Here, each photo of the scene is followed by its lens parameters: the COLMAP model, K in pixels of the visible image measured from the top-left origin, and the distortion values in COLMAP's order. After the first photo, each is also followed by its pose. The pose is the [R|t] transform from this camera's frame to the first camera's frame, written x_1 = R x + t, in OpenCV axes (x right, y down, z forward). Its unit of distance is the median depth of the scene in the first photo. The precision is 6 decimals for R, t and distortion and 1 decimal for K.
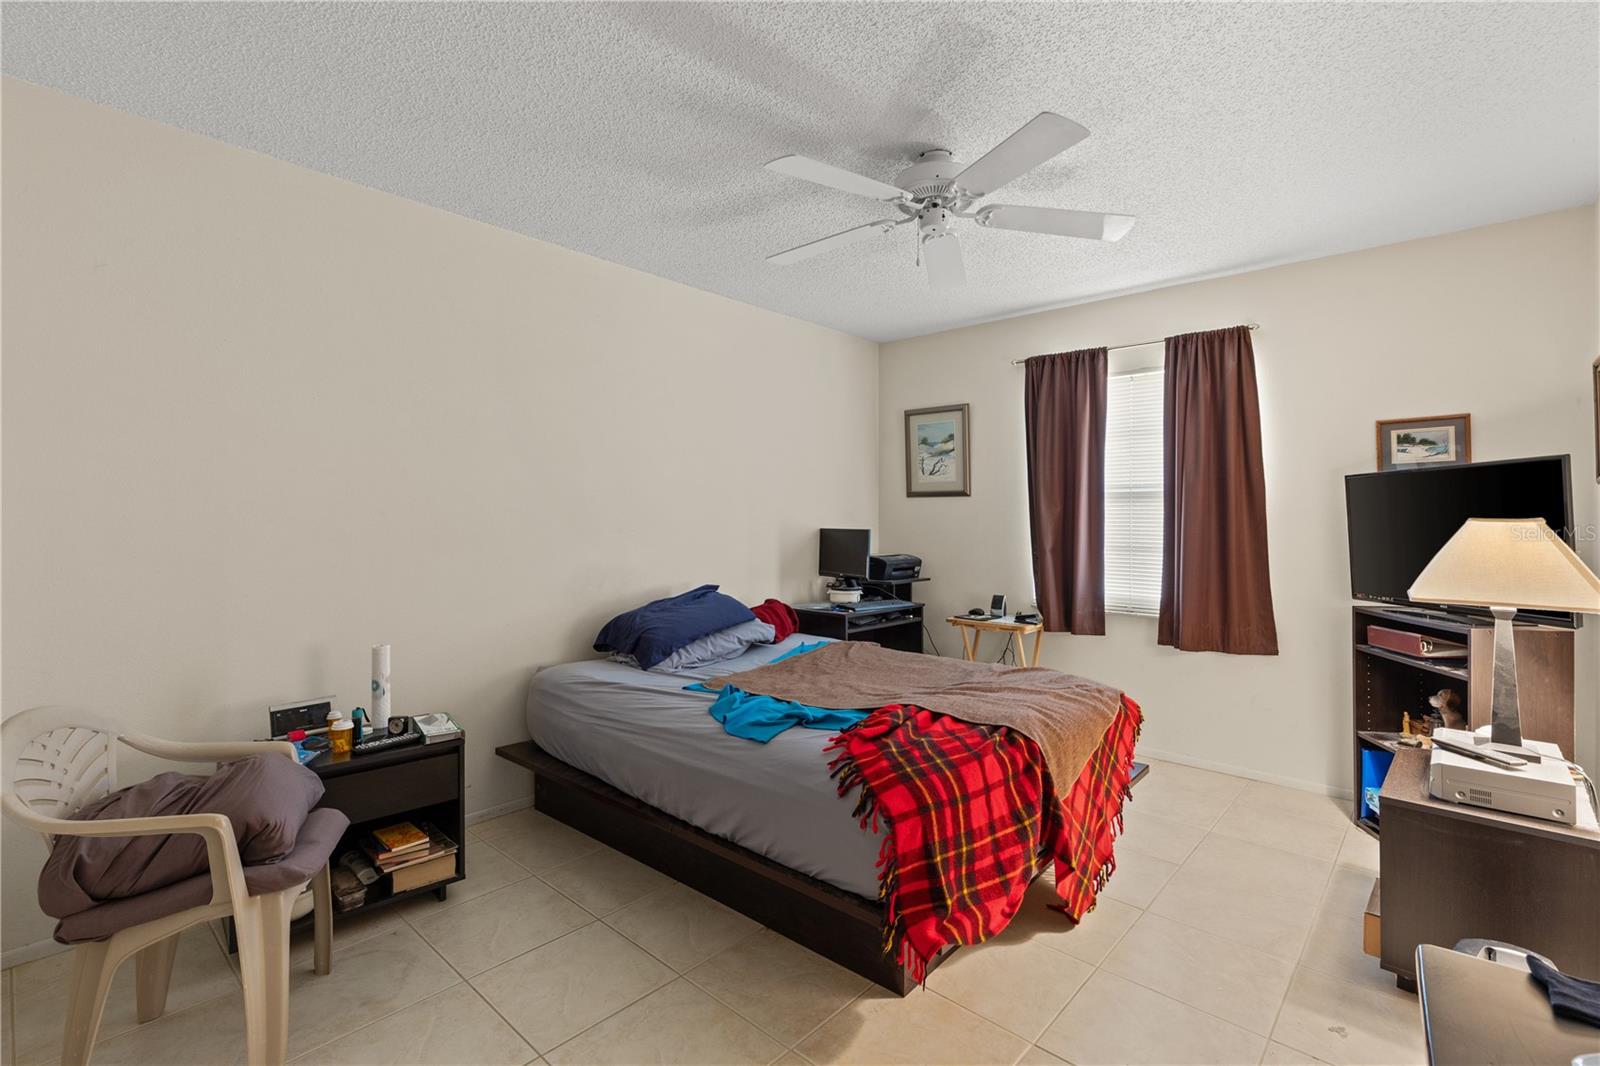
lens RADIAL K [[729.9, 0, 796.5], [0, 729.9, 523.1], [0, 0, 1]] dist [0.013071, -0.003274]
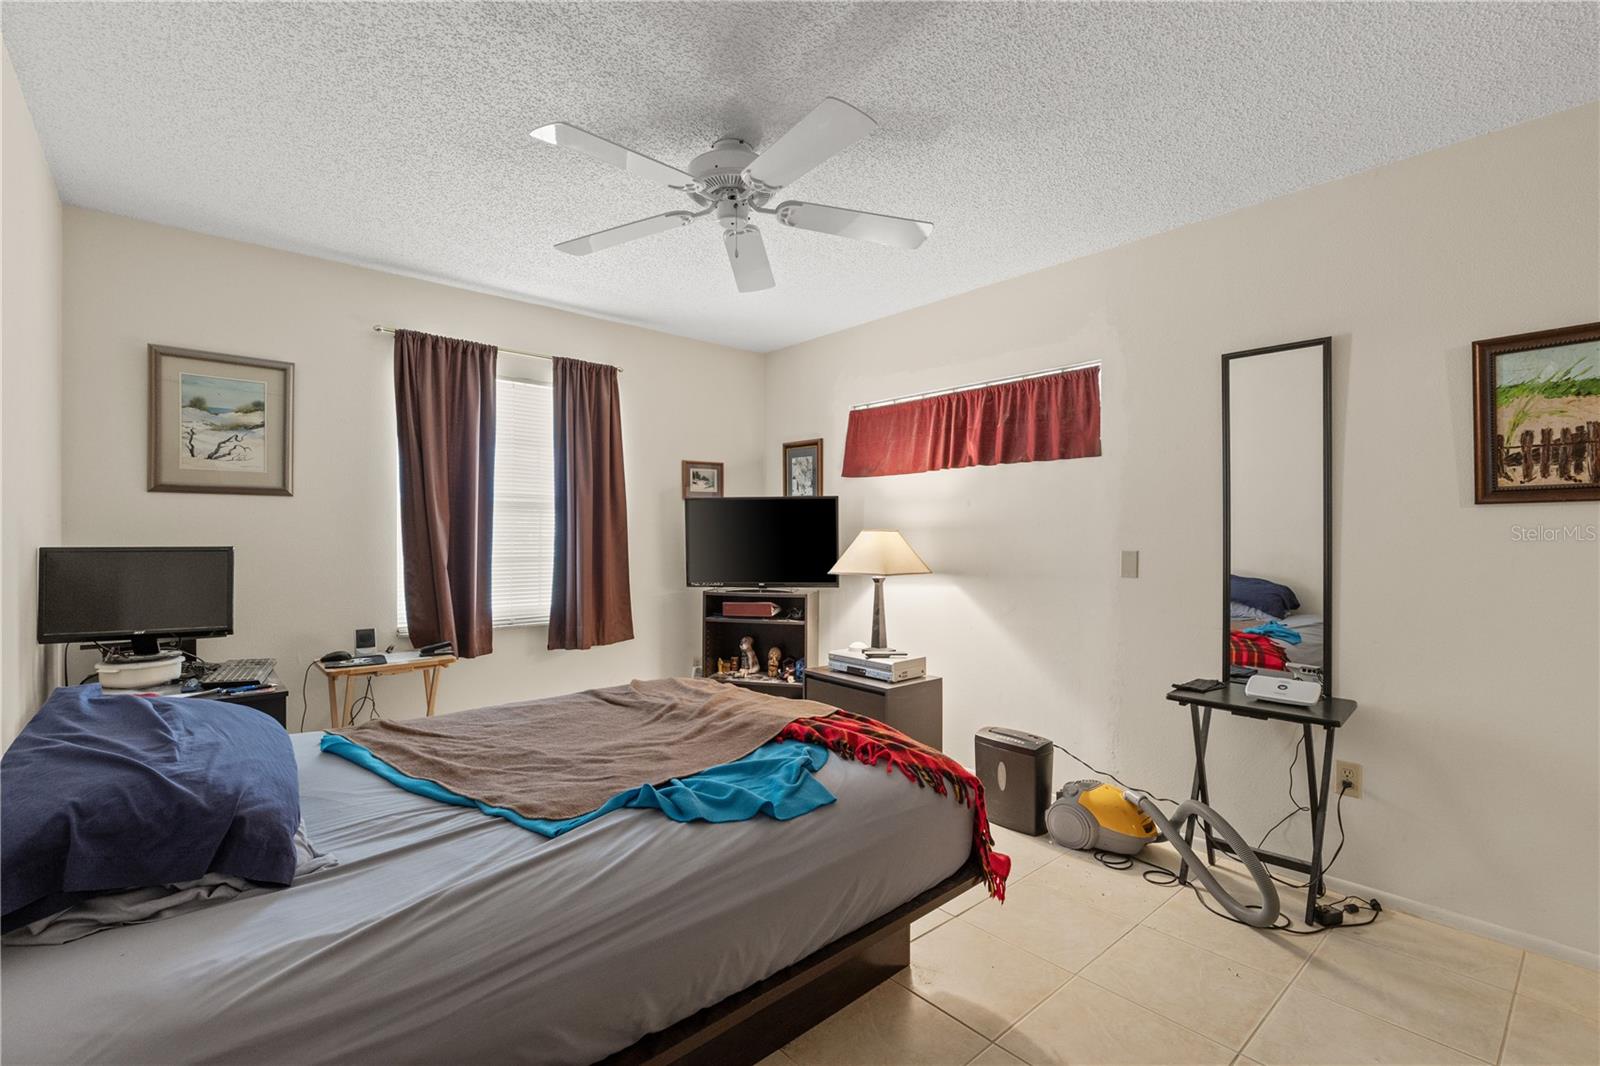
lens RADIAL K [[729.9, 0, 798.9], [0, 729.9, 536.3], [0, 0, 1]] dist [0.013071, -0.003274]
pose [[0.101217, -0.012371, 0.994787, -0.472430], [-0.000446, 0.999922, 0.012480, -0.008626], [-0.994864, -0.001706, 0.101204, 0.511715]]
